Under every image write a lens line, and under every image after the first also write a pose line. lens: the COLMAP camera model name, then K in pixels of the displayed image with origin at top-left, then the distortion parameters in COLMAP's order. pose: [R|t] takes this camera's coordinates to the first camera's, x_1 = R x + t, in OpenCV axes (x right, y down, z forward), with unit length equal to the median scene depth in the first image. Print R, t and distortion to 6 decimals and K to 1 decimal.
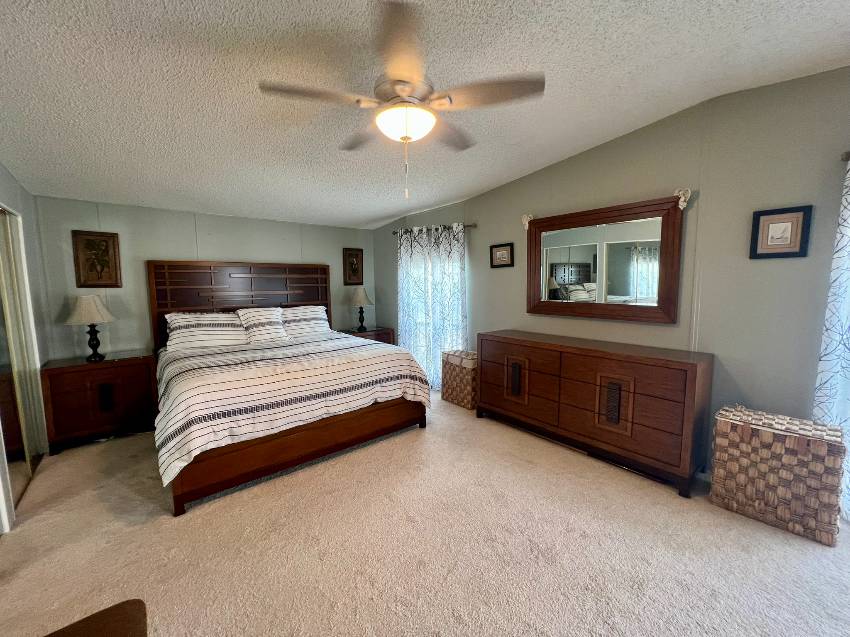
lens RADIAL K [[343.8, 0, 425.0], [0, 343.8, 317.4], [0, 0, 1]] dist [0.002141, 0.000443]
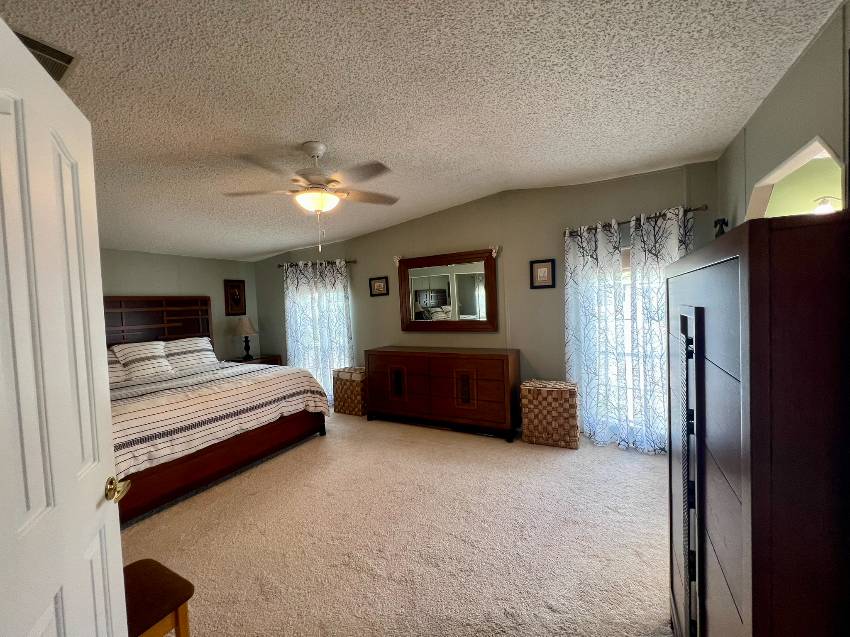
lens RADIAL K [[343.8, 0, 422.0], [0, 343.8, 319.6], [0, 0, 1]] dist [0.002141, 0.000443]
pose [[0.931760, -0.047107, 0.360007, -0.100800], [0.070688, 0.996110, -0.052611, 0.018774], [-0.356128, 0.074469, 0.931465, -0.240452]]
